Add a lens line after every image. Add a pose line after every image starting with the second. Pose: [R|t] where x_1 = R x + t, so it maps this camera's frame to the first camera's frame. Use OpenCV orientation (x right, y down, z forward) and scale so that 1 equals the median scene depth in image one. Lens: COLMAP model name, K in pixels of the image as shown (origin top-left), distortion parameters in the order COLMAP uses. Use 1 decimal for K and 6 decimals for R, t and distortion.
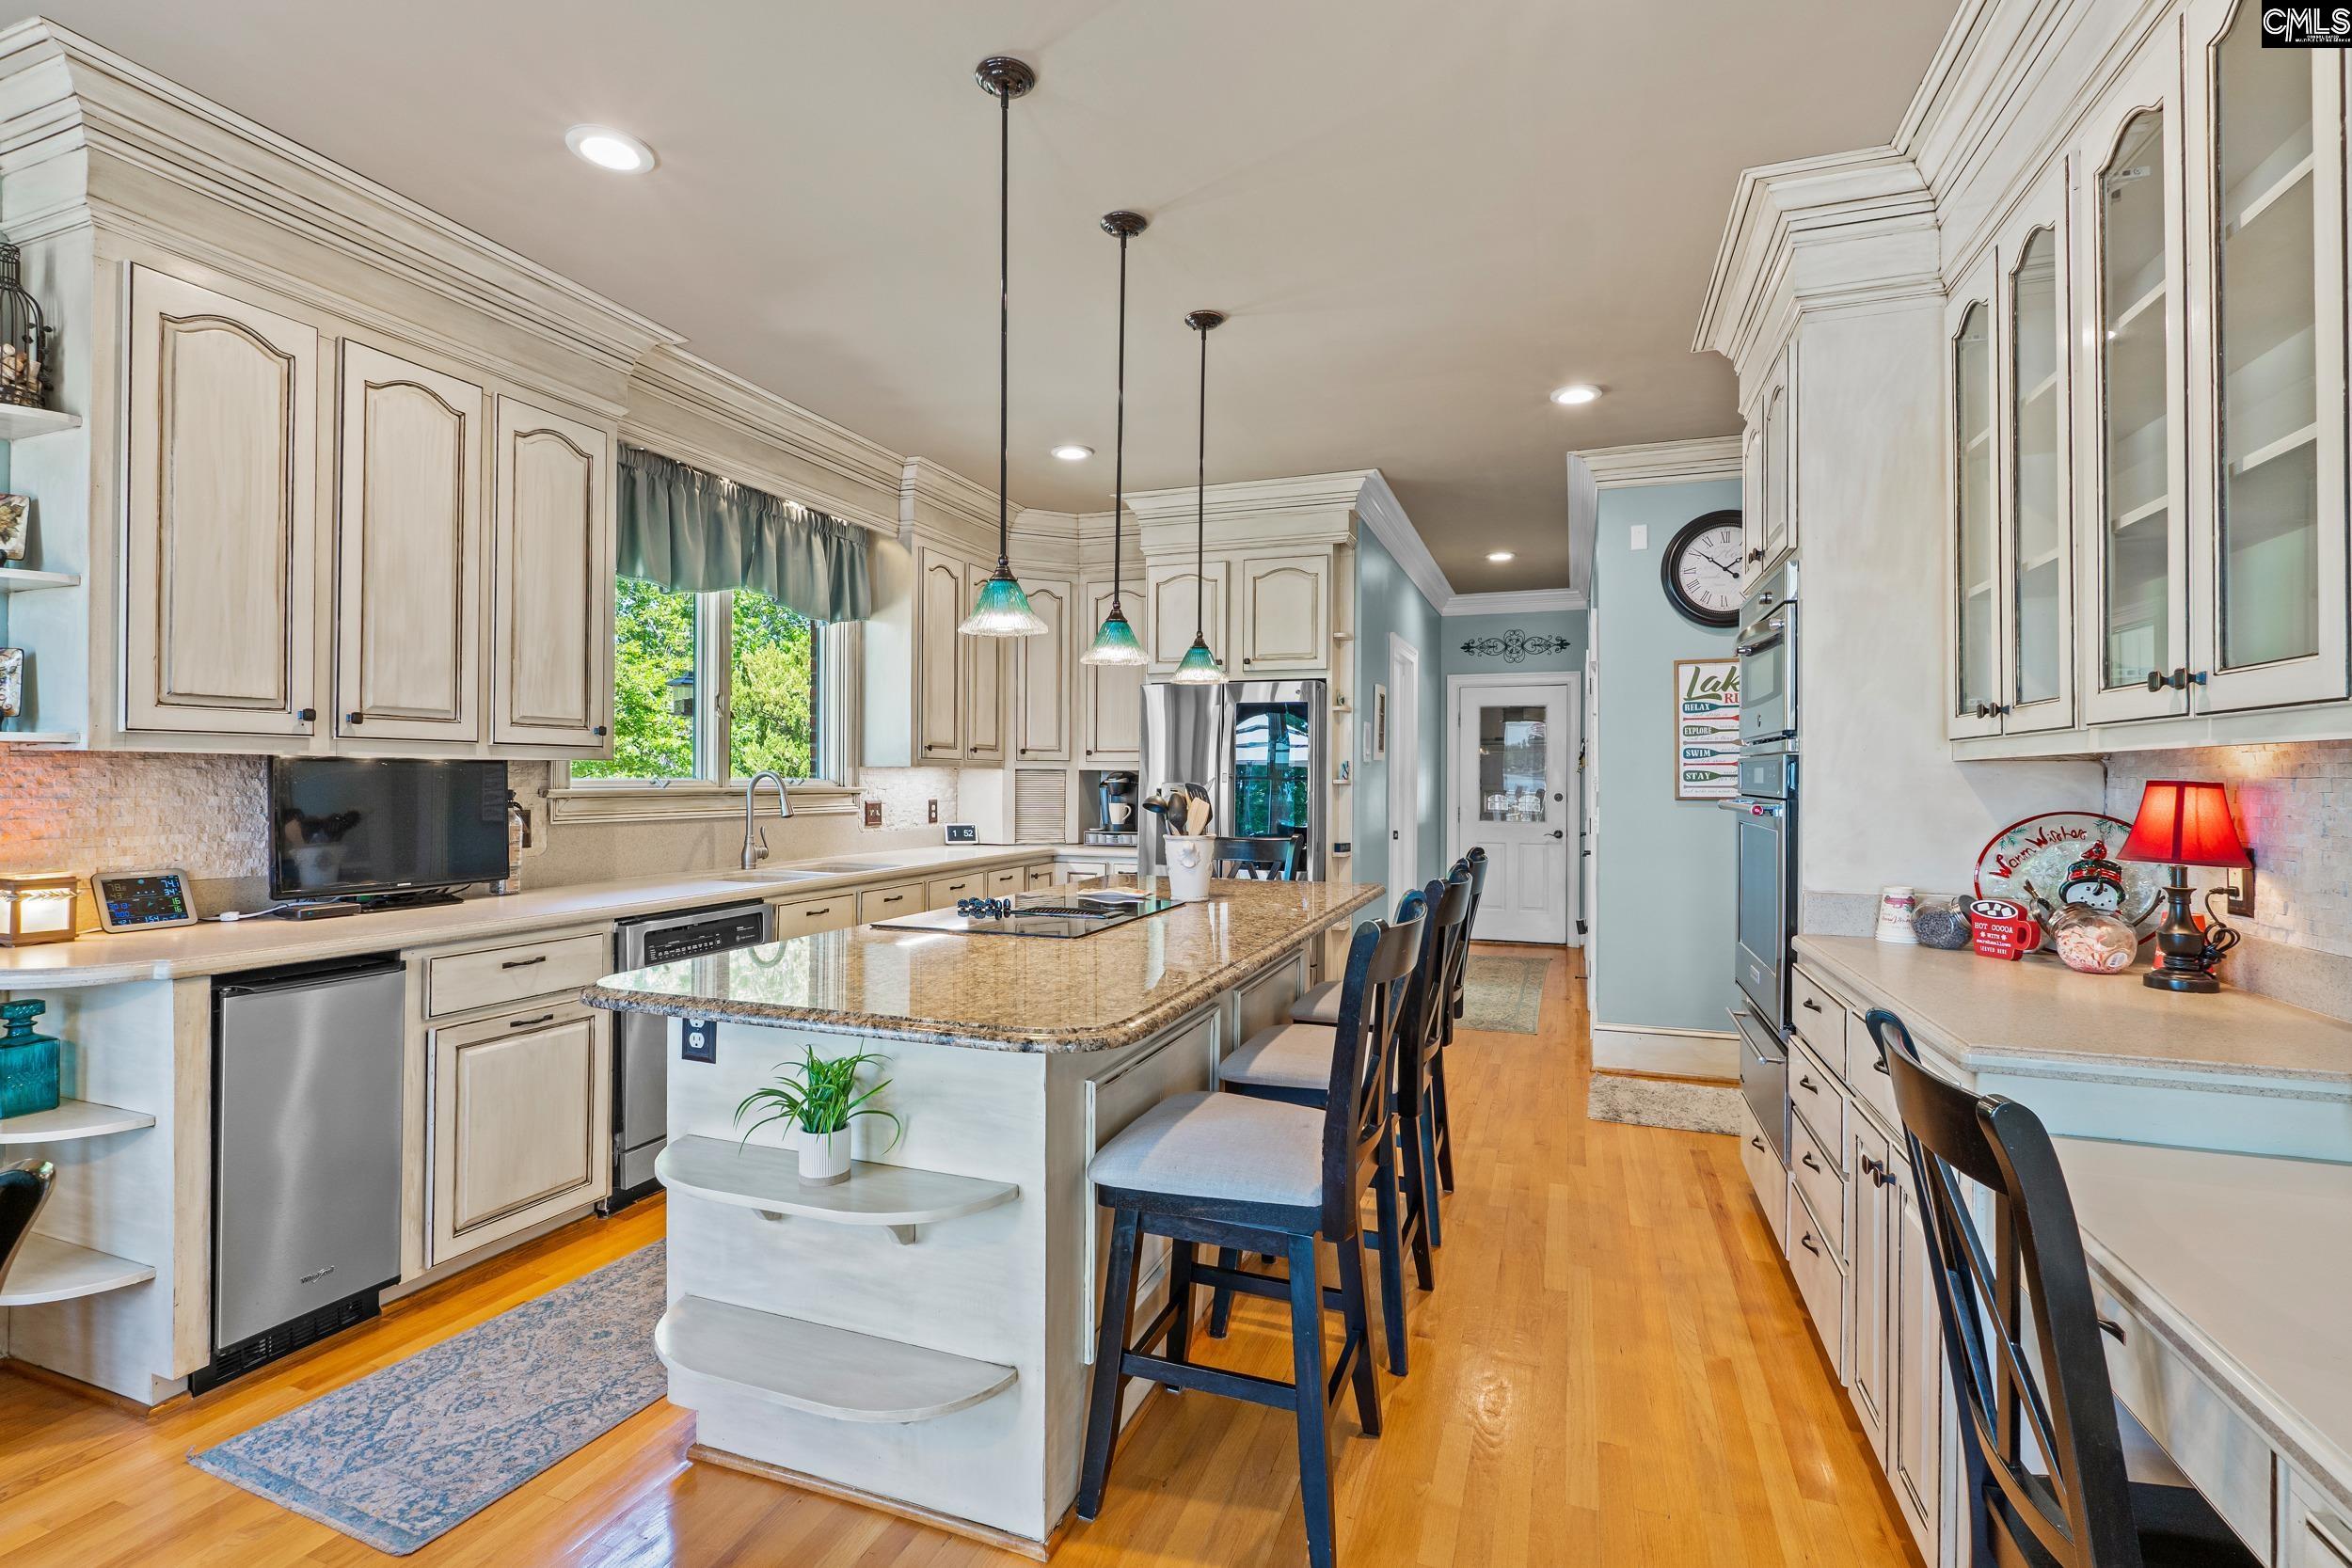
lens RADIAL K [[1076.6, 0, 1172.2], [0, 1076.6, 774.7], [0, 0, 1]] dist [-0.009675, 0.002087]
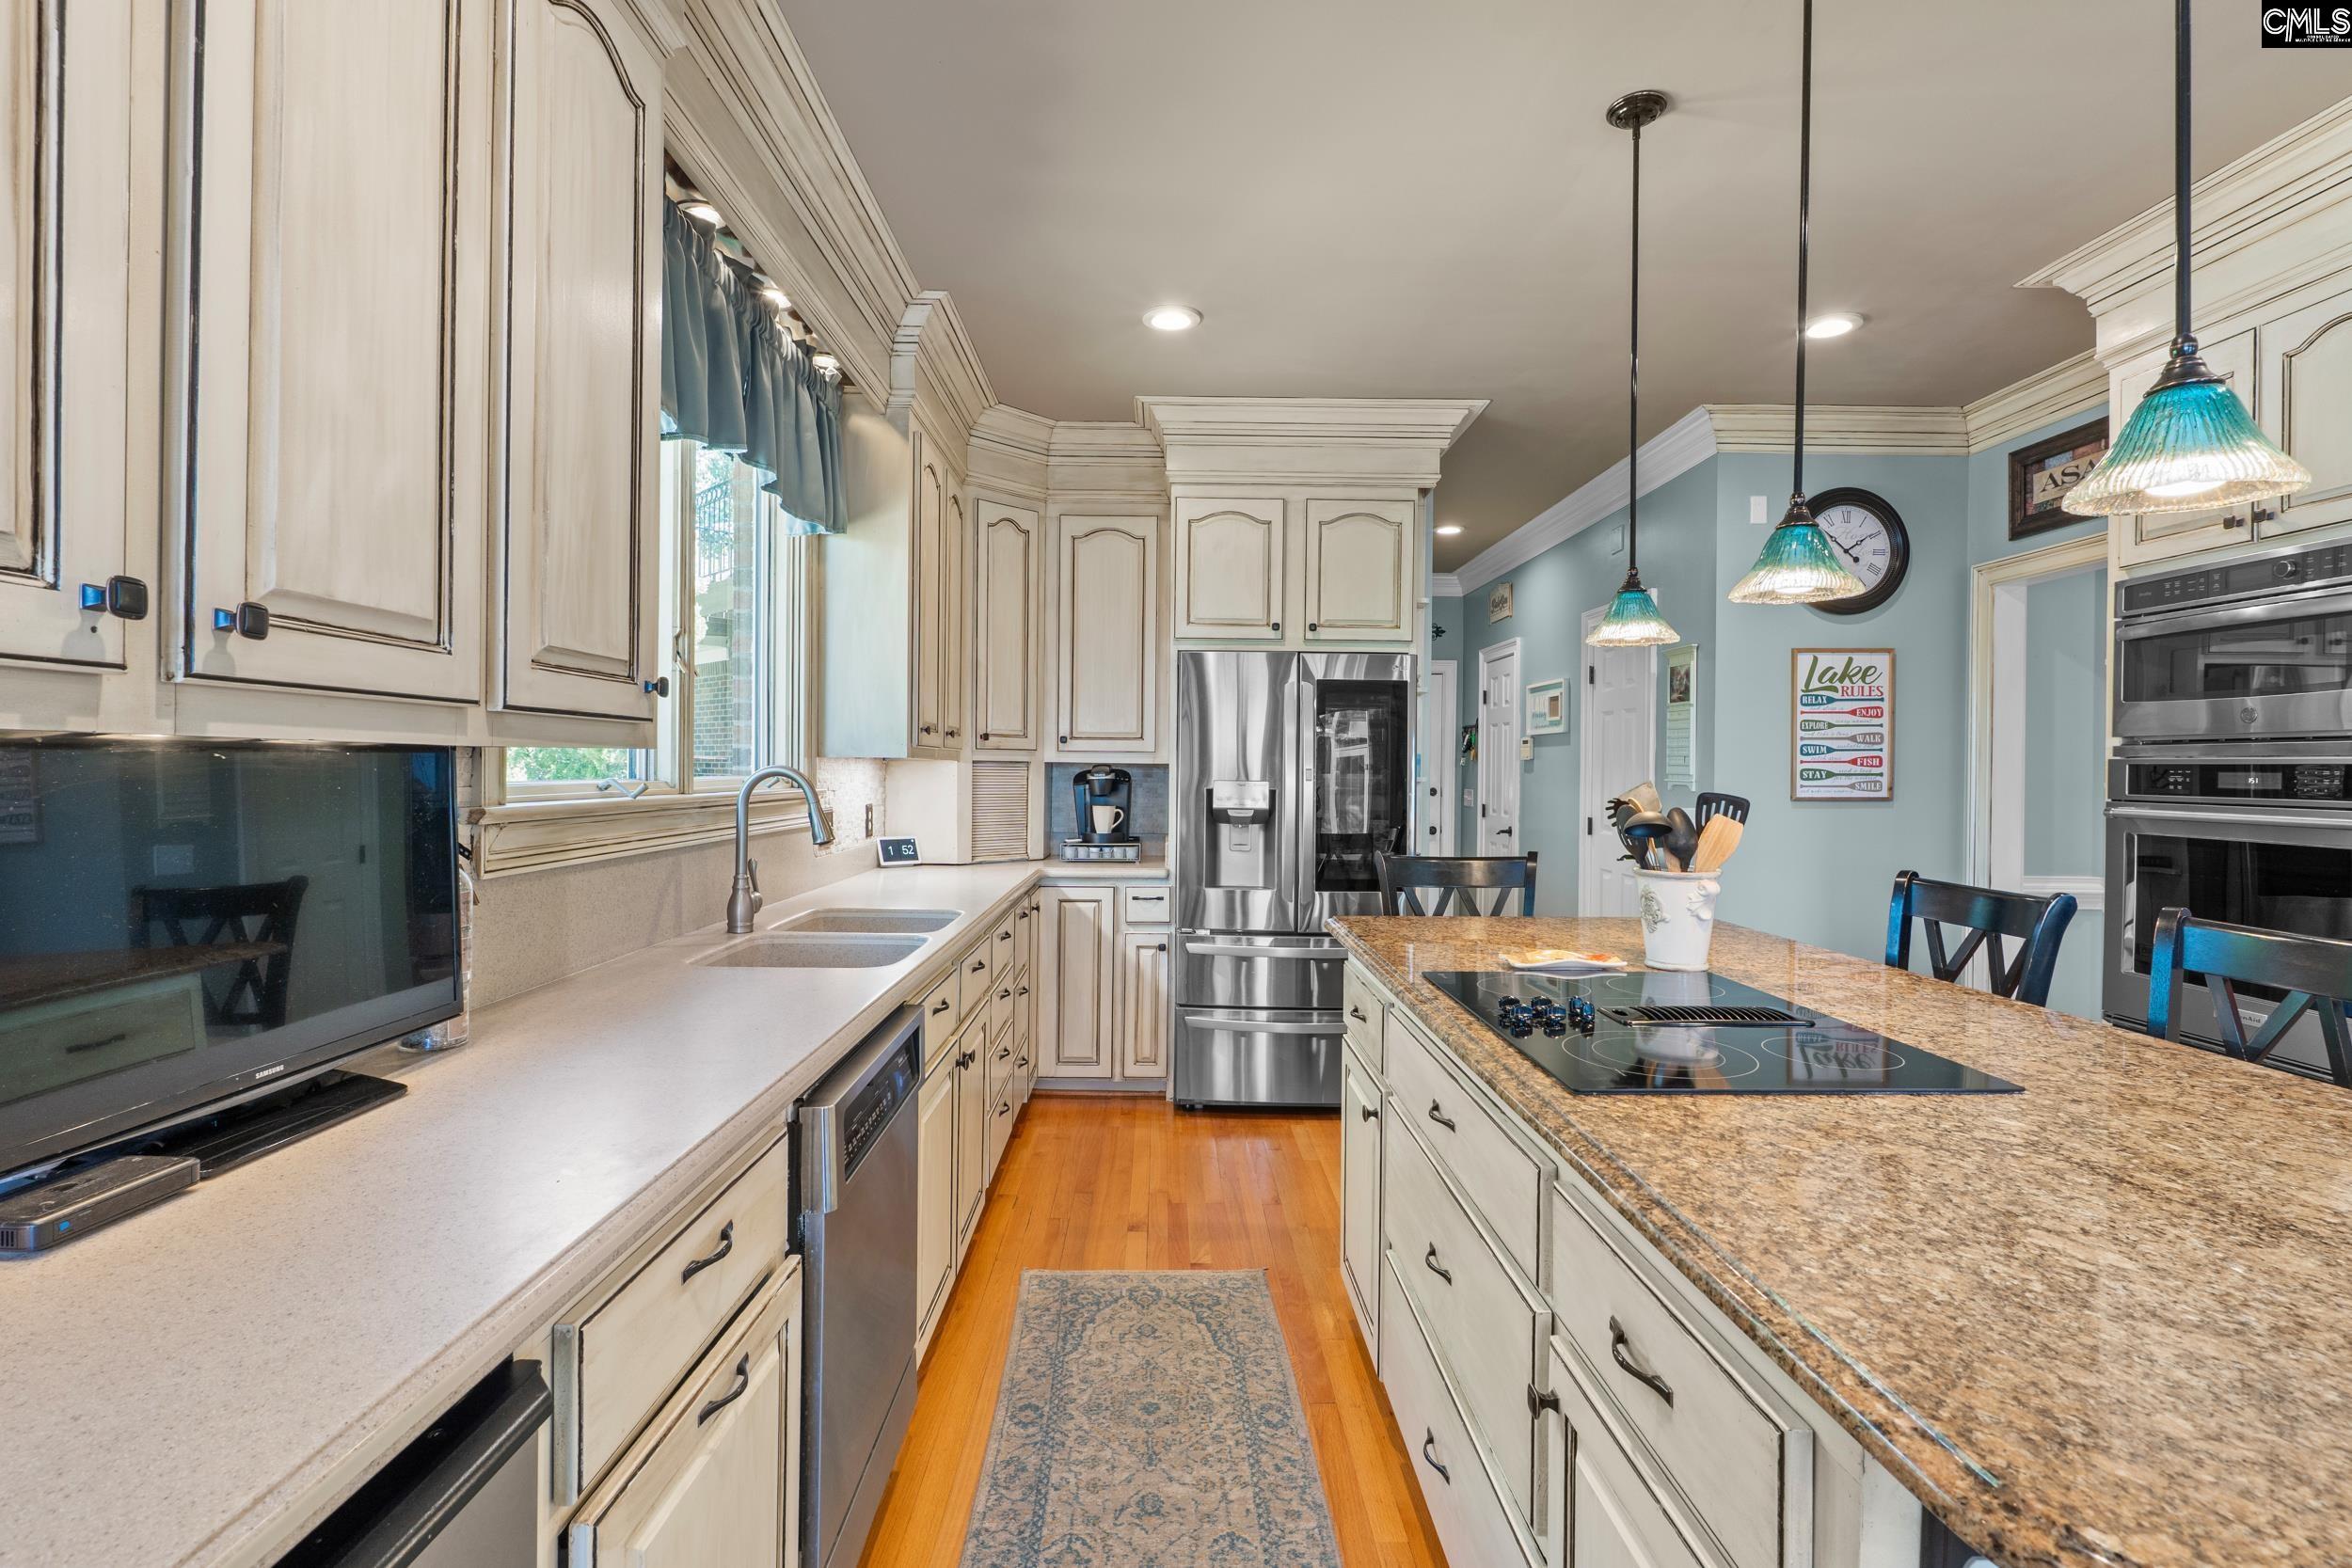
lens RADIAL K [[1076.6, 0, 1172.2], [0, 1076.6, 774.7], [0, 0, 1]] dist [-0.009675, 0.002087]
pose [[0.934416, 0.001500, 0.356181, -0.349895], [-0.005927, 0.999918, 0.011338, -0.006016], [-0.356135, -0.012706, 0.934348, 0.335634]]
